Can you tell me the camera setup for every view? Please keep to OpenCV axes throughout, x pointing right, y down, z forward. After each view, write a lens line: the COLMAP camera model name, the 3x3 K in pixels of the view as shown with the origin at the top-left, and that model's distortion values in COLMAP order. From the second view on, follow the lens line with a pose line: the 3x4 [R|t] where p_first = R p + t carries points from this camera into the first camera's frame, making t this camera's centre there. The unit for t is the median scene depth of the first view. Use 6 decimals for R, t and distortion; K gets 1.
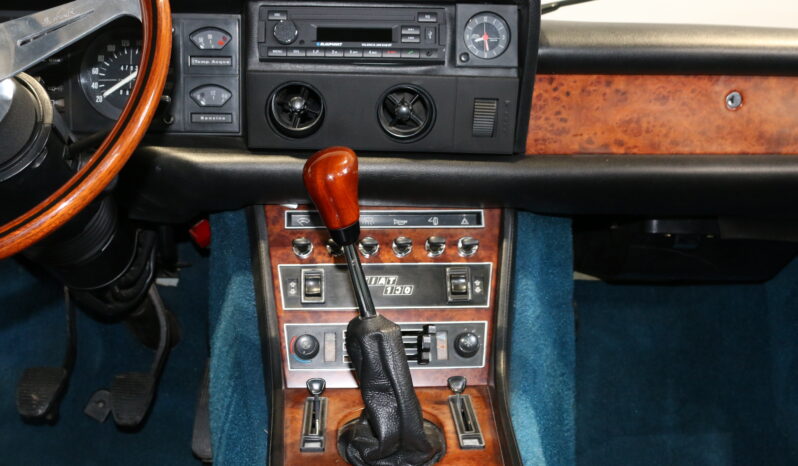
lens RADIAL K [[915.8, 0, 401.2], [0, 915.8, 233.3], [0, 0, 1]] dist [-0.088438, 0.000000]
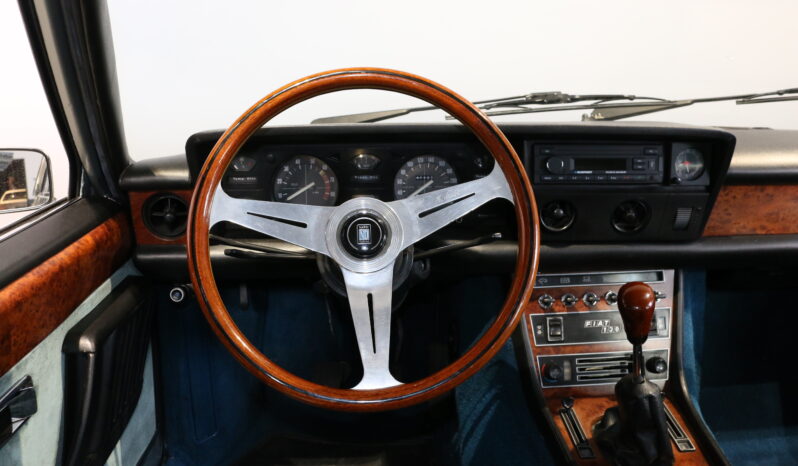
lens RADIAL K [[678.3, 0, 402.1], [0, 678.3, 237.0], [0, 0, 1]] dist [-0.118215, 0.077007]
pose [[0.999743, -0.017798, 0.014028, -0.352265], [0.015428, 0.987962, 0.153923, -0.255867], [-0.016599, -0.153667, 0.987983, -0.031744]]
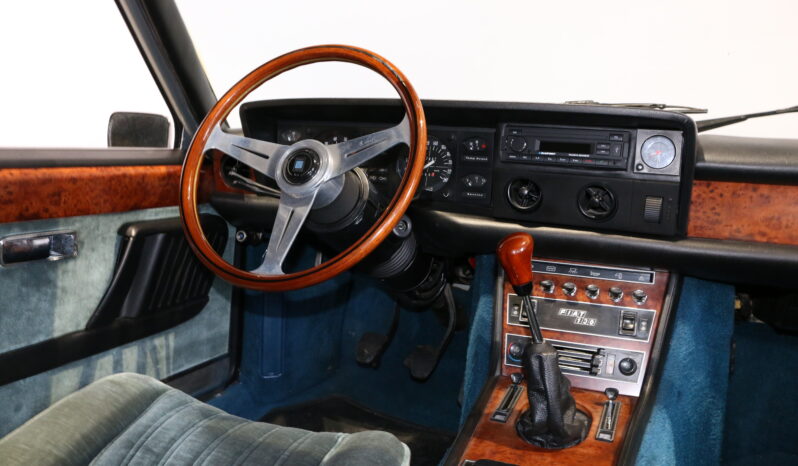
lens RADIAL K [[678.3, 0, 393.4], [0, 678.3, 232.5], [0, 0, 1]] dist [-0.118215, 0.077007]
pose [[0.893525, 0.088566, -0.440193, 0.182025], [-0.086246, 0.995952, 0.025317, -0.079623], [0.440653, 0.015343, 0.897546, -0.093374]]
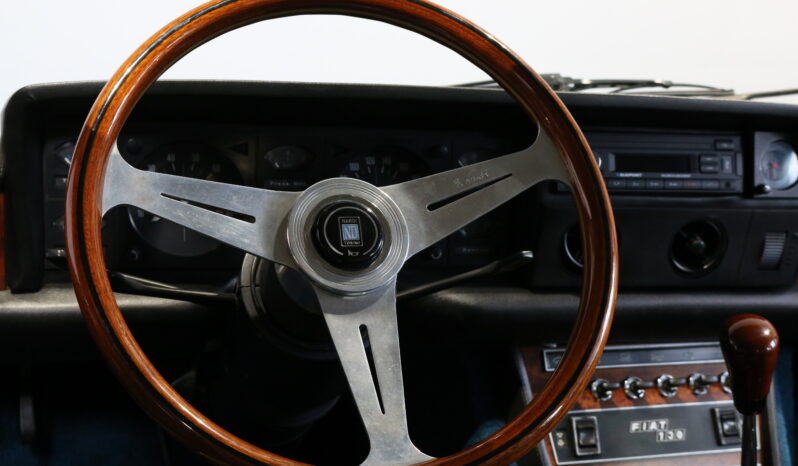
lens RADIAL K [[1233.5, 0, 398.1], [0, 1233.5, 248.9], [0, 0, 1]] dist [-0.021803, 0.000000]
pose [[0.971280, -0.012432, 0.237614, -0.560326], [0.012757, 0.999919, 0.000173, -0.128398], [-0.237597, 0.002863, 0.971360, -0.131262]]
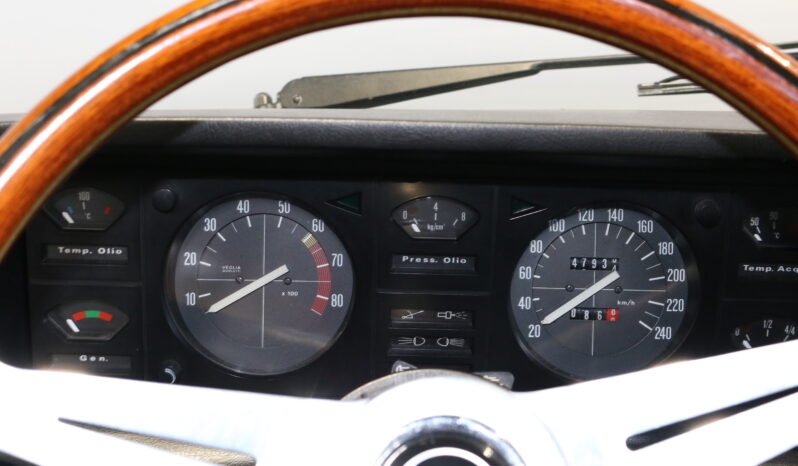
lens RADIAL K [[1233.5, 0, 402.2], [0, 1233.5, 235.3], [0, 0, 1]] dist [-0.021803, 0.000000]
pose [[0.999582, 0.020575, -0.020317, -0.393882], [-0.017757, 0.991318, 0.130280, -0.286966], [0.022822, -0.129865, 0.991269, 0.337070]]
